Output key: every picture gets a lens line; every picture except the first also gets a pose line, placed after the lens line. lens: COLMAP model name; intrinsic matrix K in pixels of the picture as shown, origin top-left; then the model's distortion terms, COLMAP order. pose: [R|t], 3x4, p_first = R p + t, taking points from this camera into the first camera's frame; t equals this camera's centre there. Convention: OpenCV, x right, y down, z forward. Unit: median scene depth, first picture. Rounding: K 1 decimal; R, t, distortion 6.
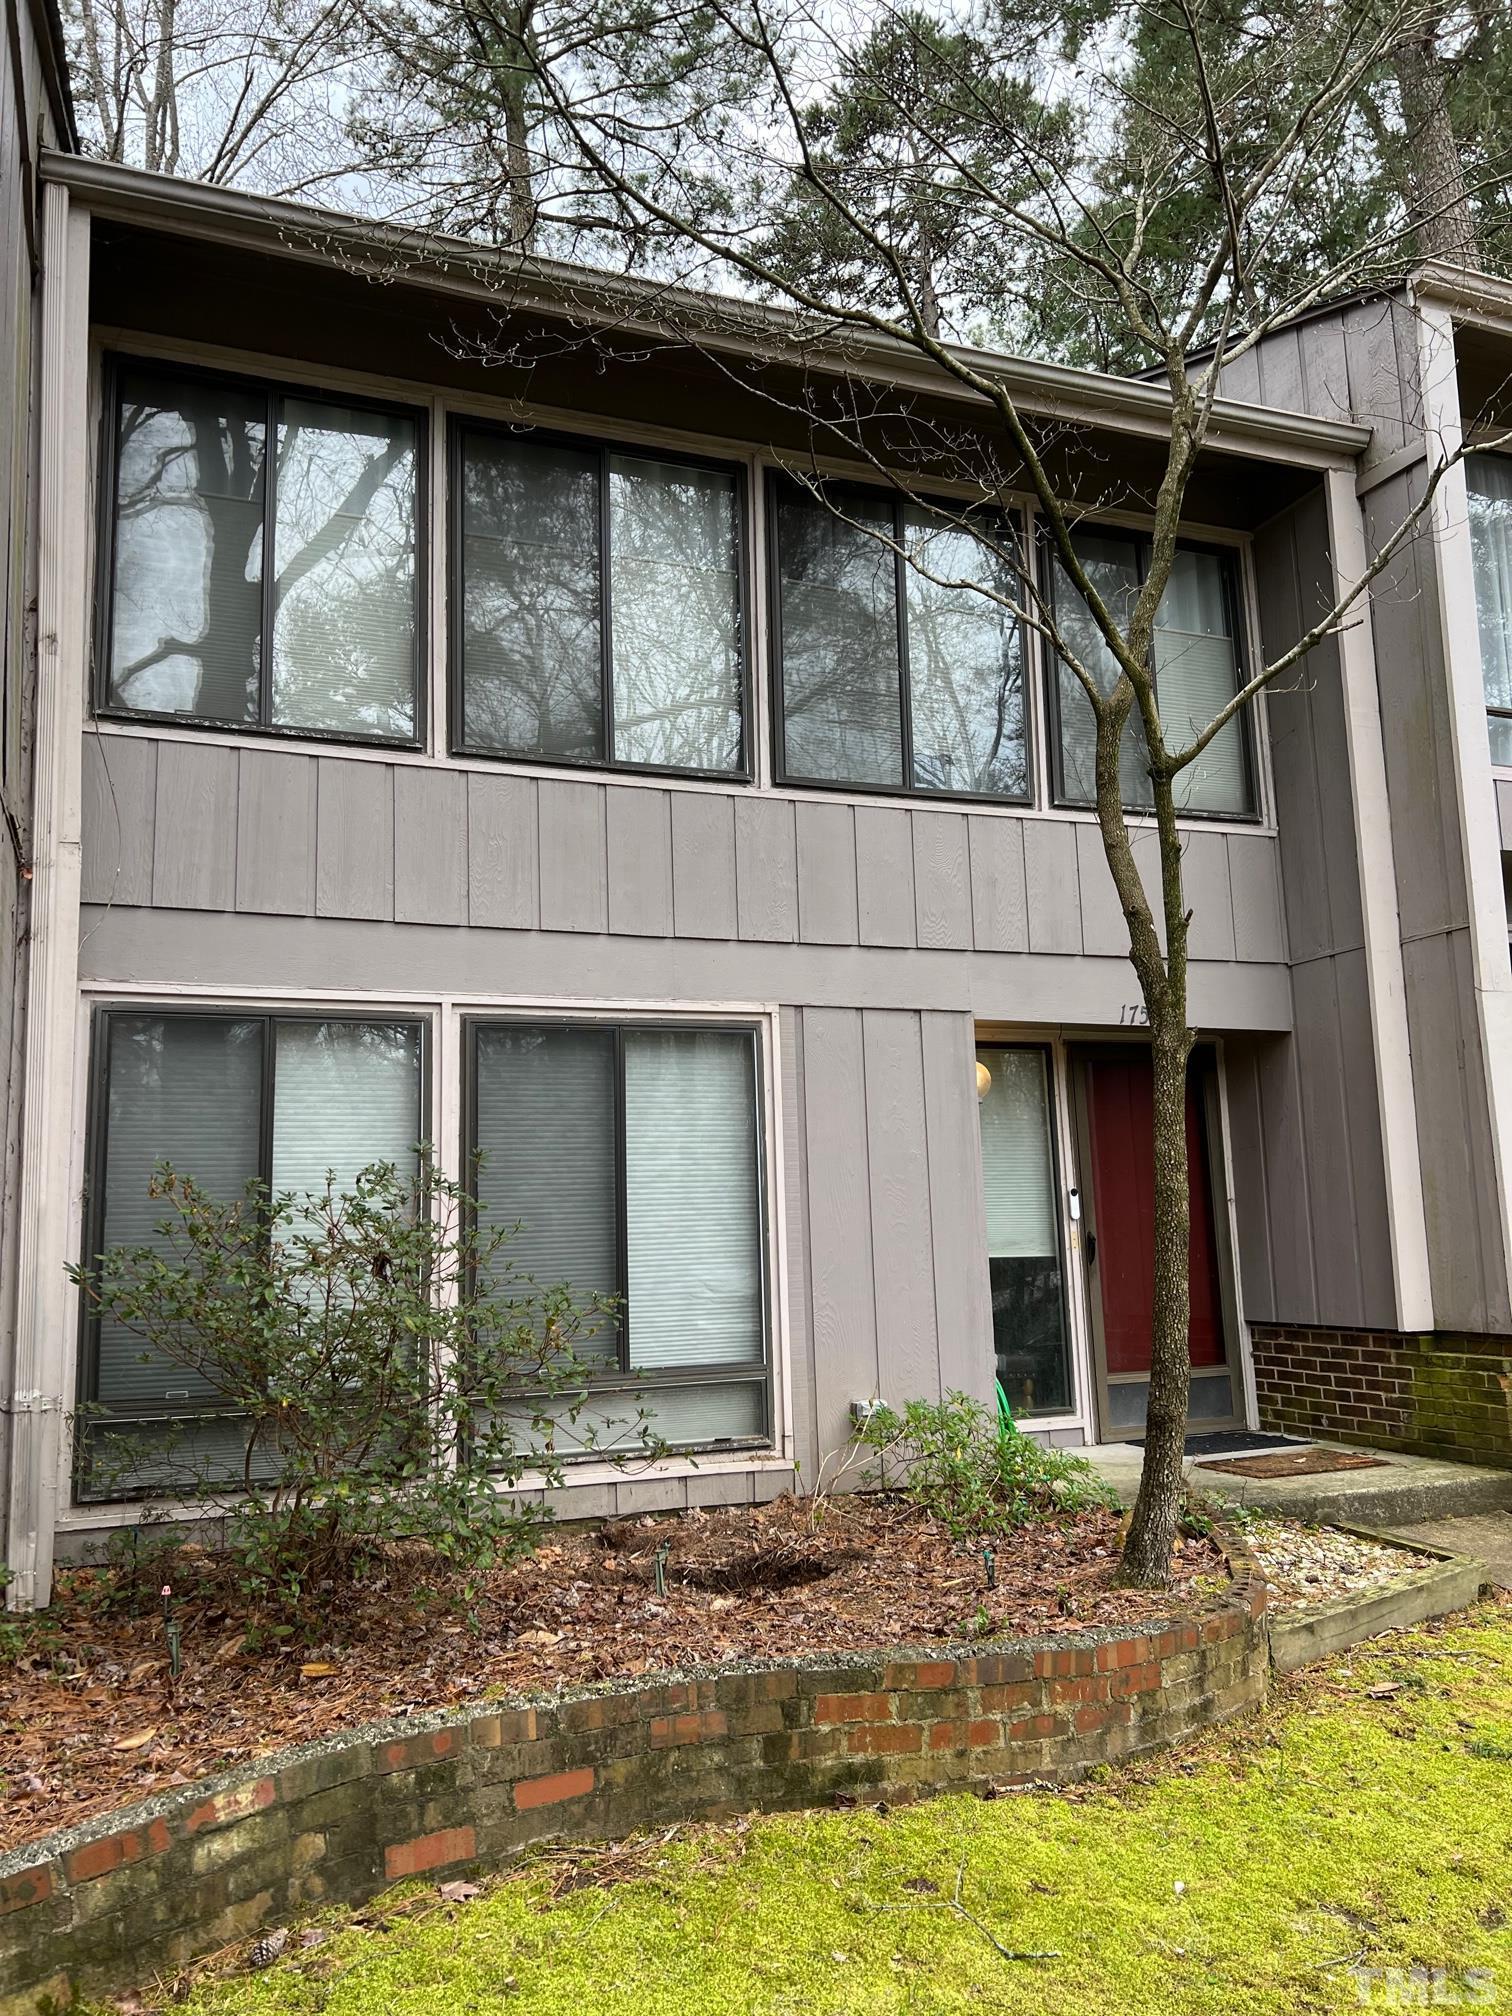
lens RADIAL K [[1540.2, 0, 731.0], [0, 1540.2, 1034.4], [0, 0, 1]] dist [0.049439, -0.055339]
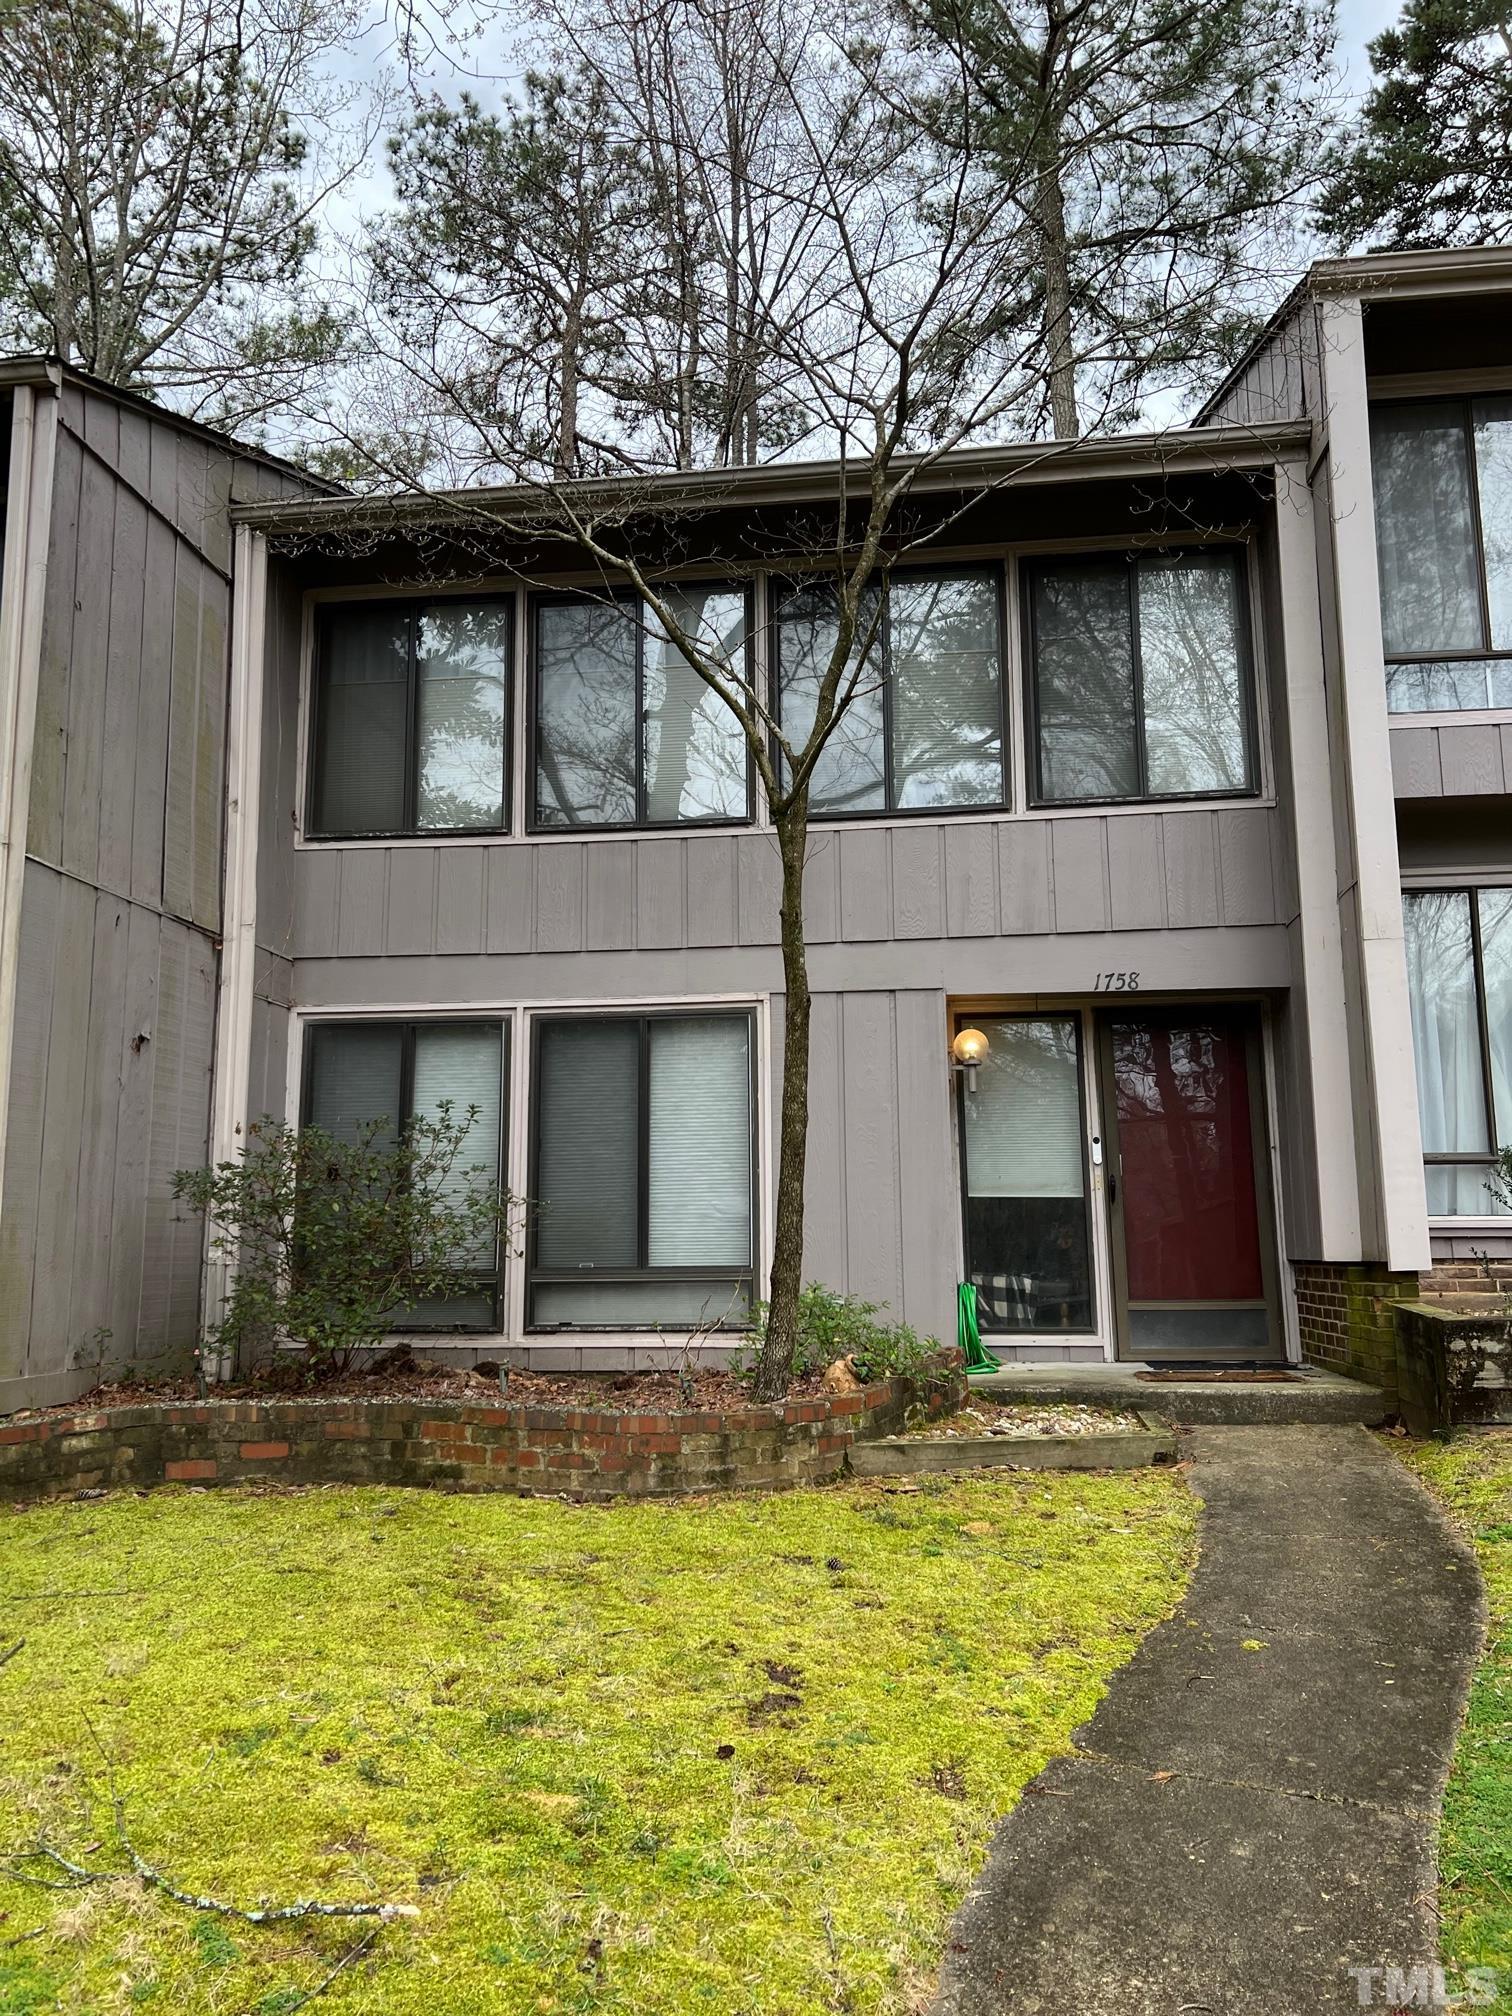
lens RADIAL K [[1540.2, 0, 721.7], [0, 1540.2, 1028.4], [0, 0, 1]] dist [0.049439, -0.055339]
pose [[0.868682, -0.050269, -0.492813, 0.662778], [0.048068, 0.998697, -0.017142, 0.031610], [0.493033, -0.008797, 0.869966, -0.150266]]
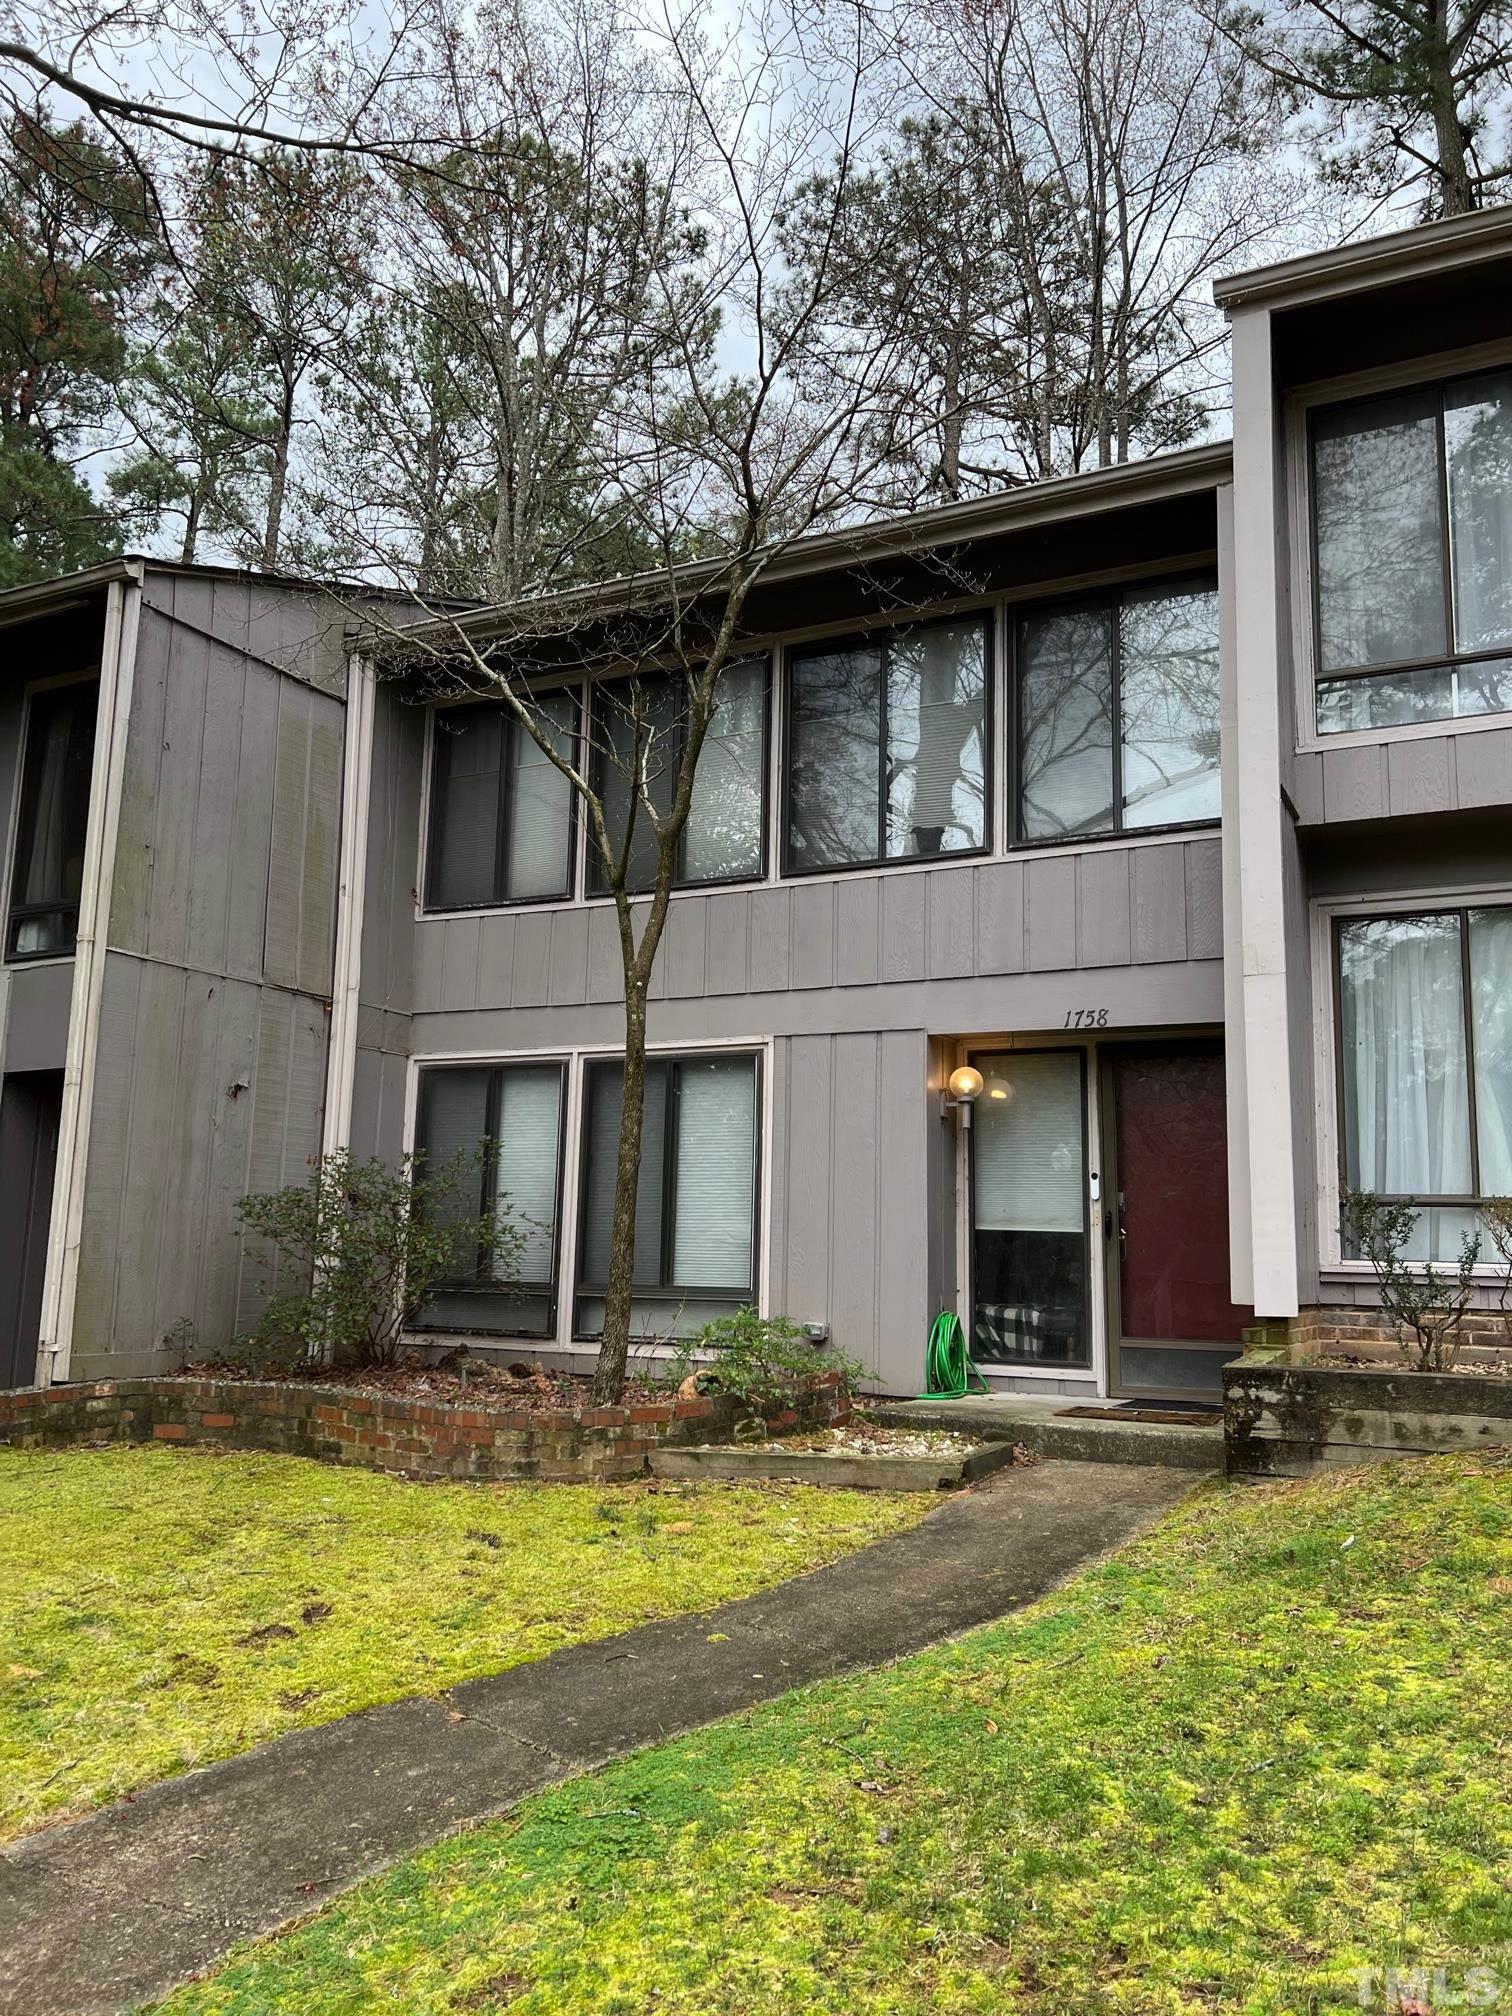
lens RADIAL K [[1540.2, 0, 717.0], [0, 1540.2, 1044.3], [0, 0, 1]] dist [0.049439, -0.055339]
pose [[0.641930, -0.064795, -0.764020, 1.114961], [0.057786, 0.997678, -0.036060, 0.036682], [0.764582, -0.021001, 0.644184, 0.066757]]
